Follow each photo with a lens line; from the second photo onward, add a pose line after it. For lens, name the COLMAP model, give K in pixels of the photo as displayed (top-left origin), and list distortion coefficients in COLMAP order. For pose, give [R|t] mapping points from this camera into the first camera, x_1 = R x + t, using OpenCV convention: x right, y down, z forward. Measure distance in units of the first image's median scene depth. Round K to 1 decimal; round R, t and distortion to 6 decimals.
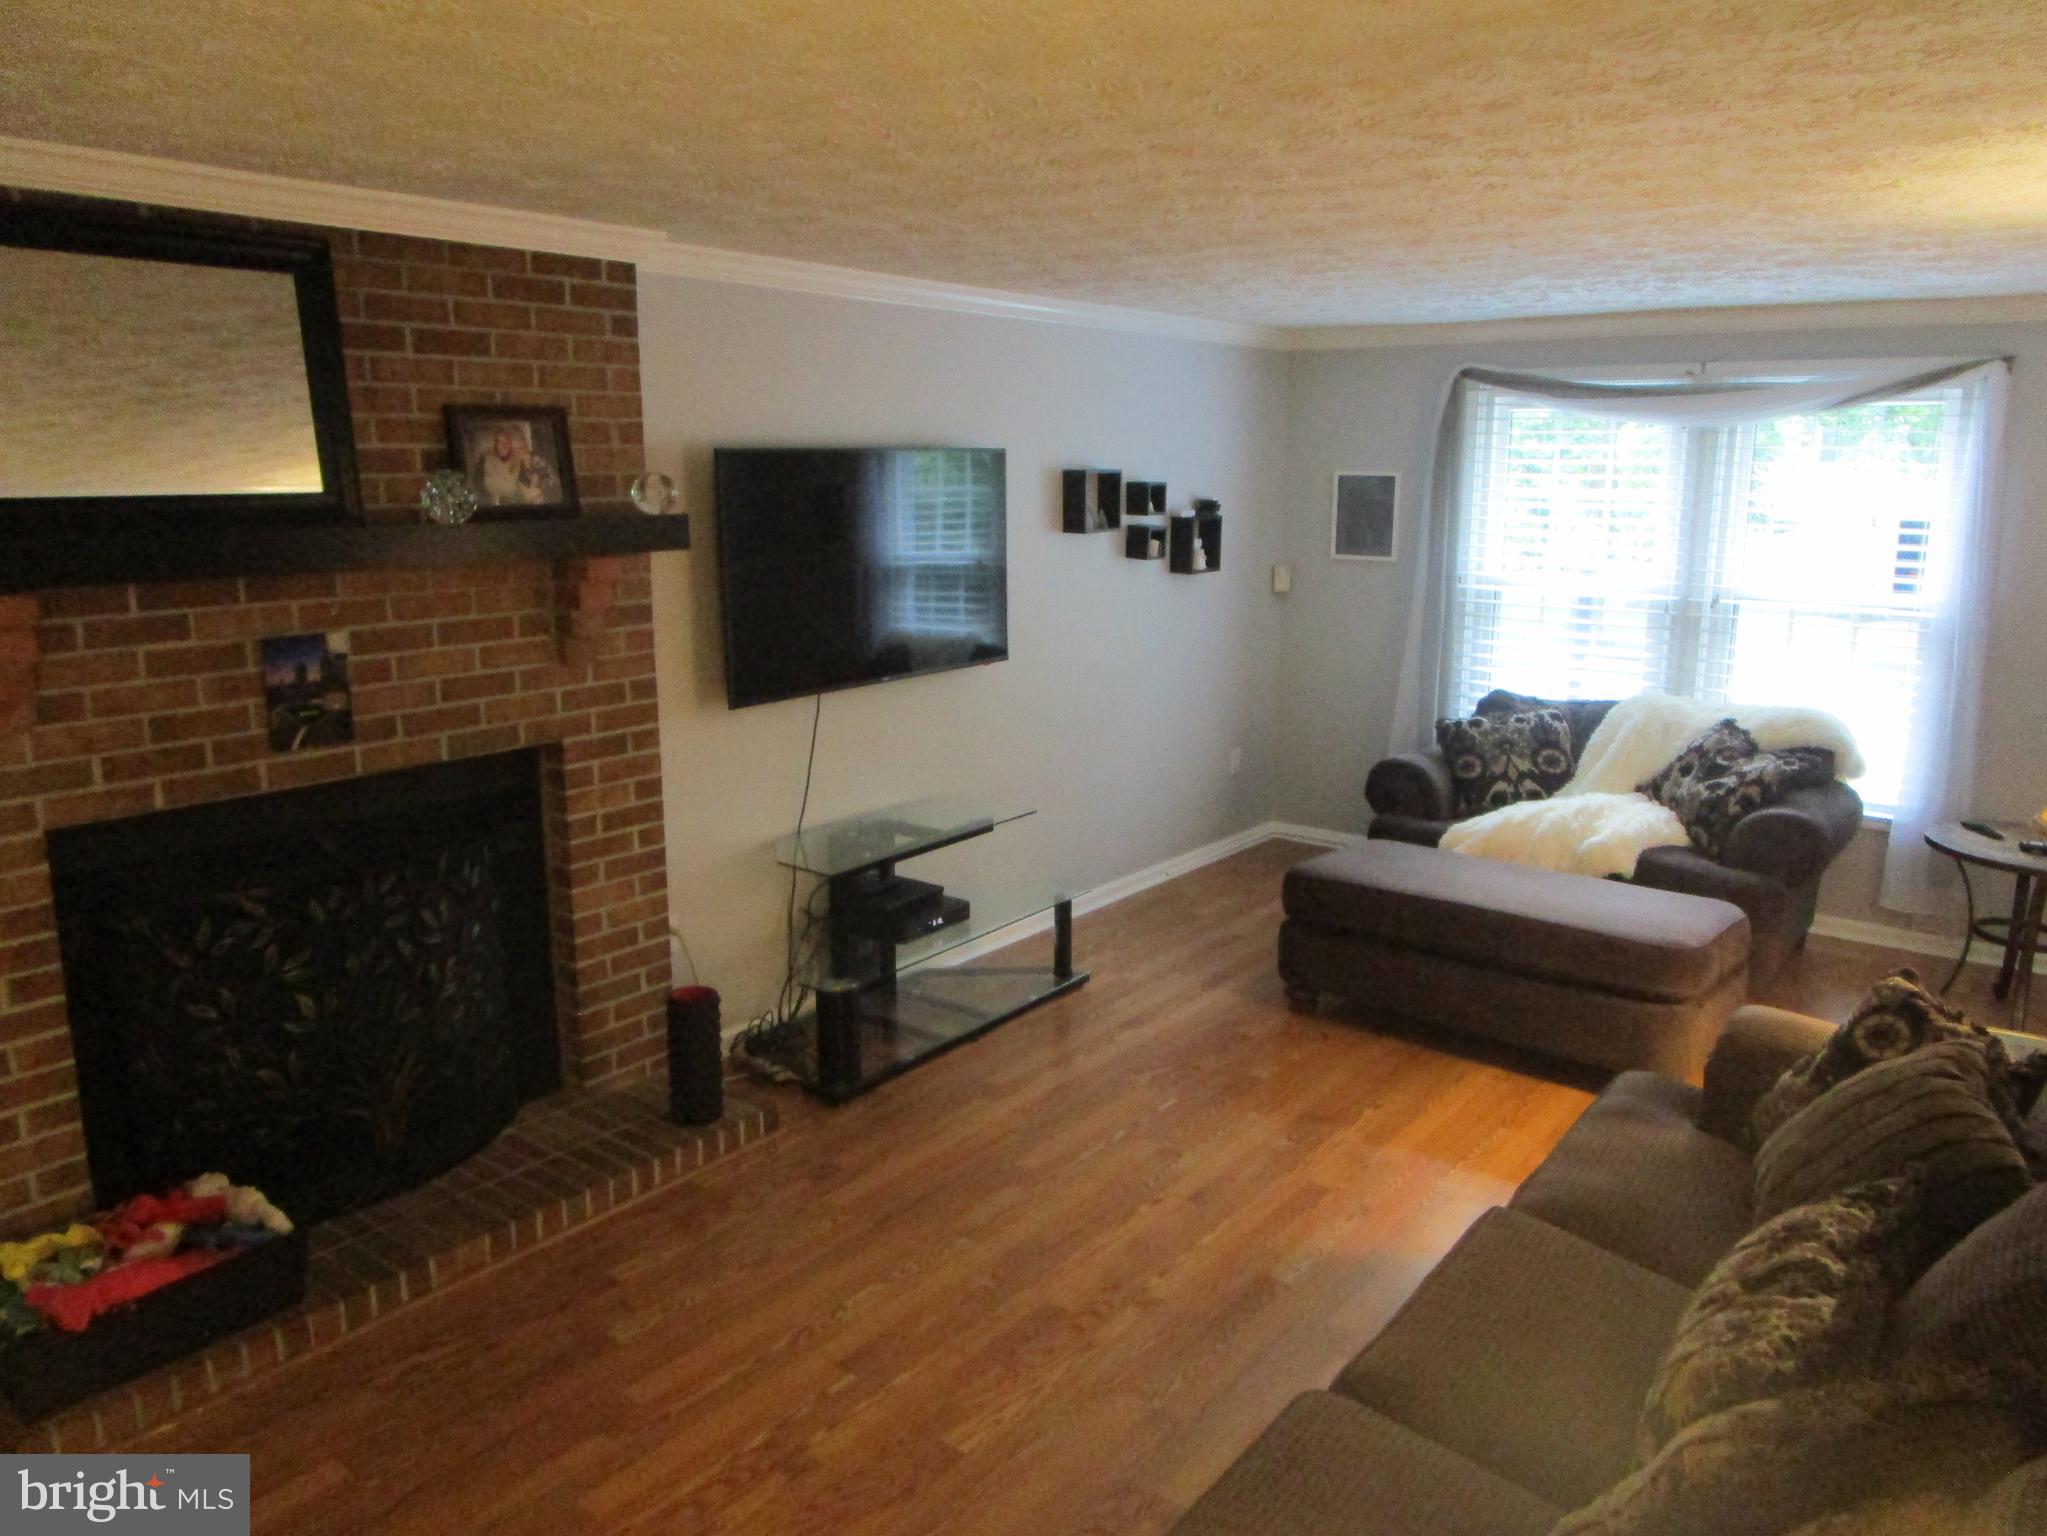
lens RADIAL K [[1460.5, 0, 1024.7], [0, 1460.5, 774.5], [0, 0, 1]] dist [-0.035258, 0.020032]
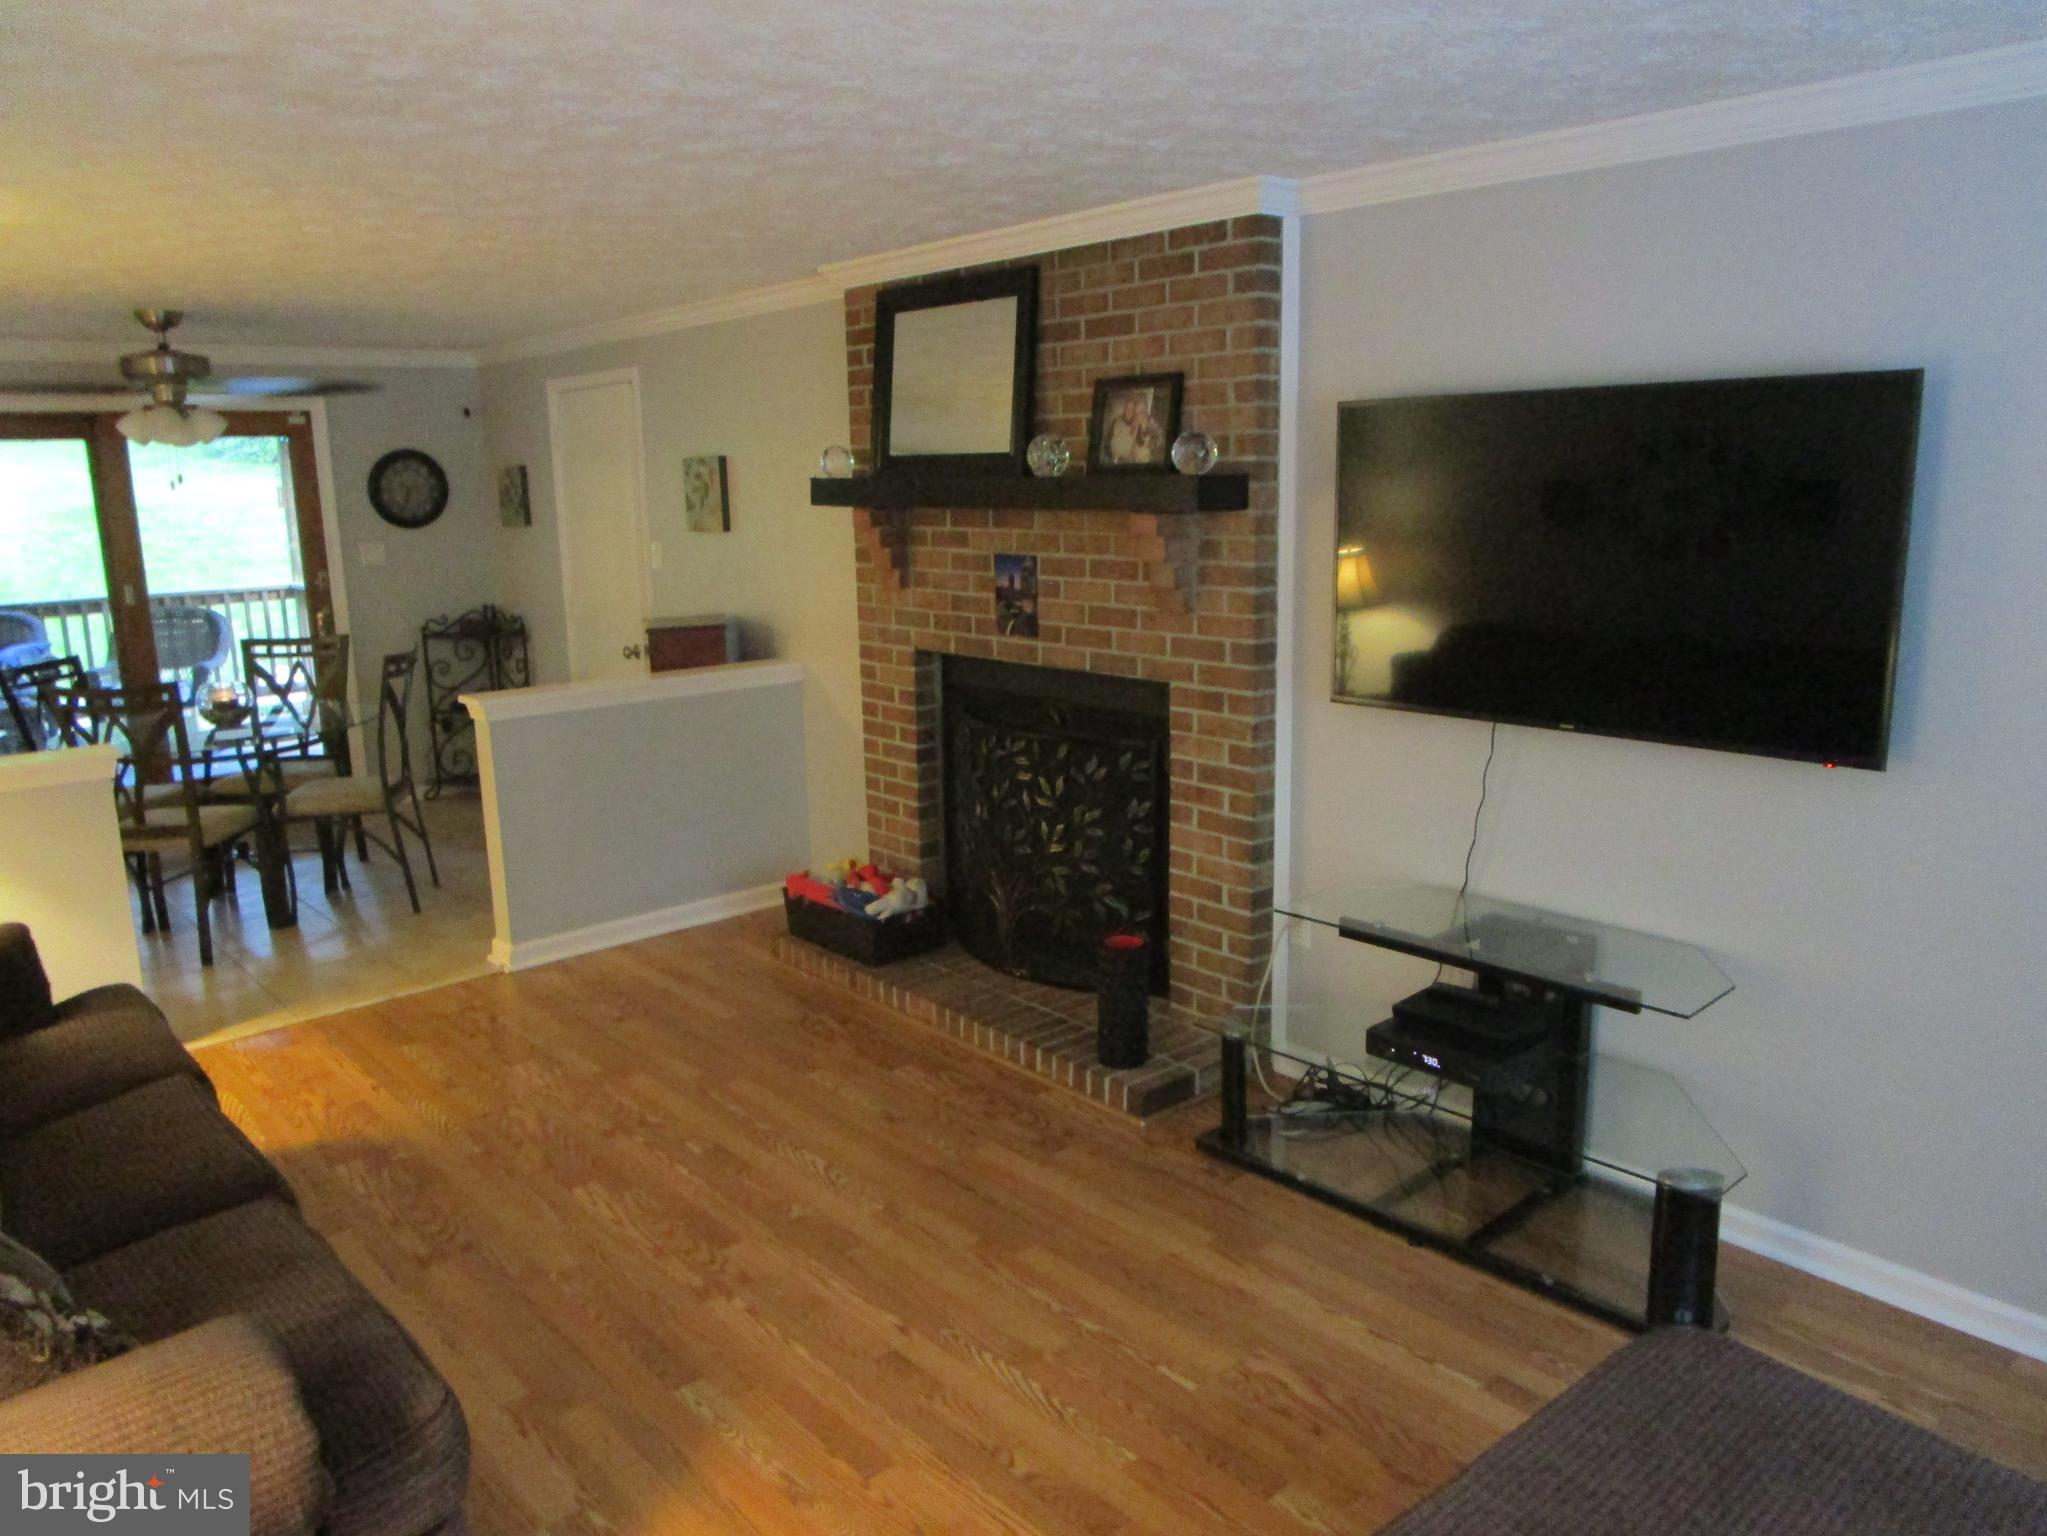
lens RADIAL K [[1460.5, 0, 1023.3], [0, 1460.5, 762.4], [0, 0, 1]] dist [-0.035258, 0.020032]
pose [[-0.182668, 0.204016, -0.961774, 0.816889], [-0.183621, 0.953942, 0.237229, -0.219730], [0.965876, 0.219936, -0.136793, 1.137767]]
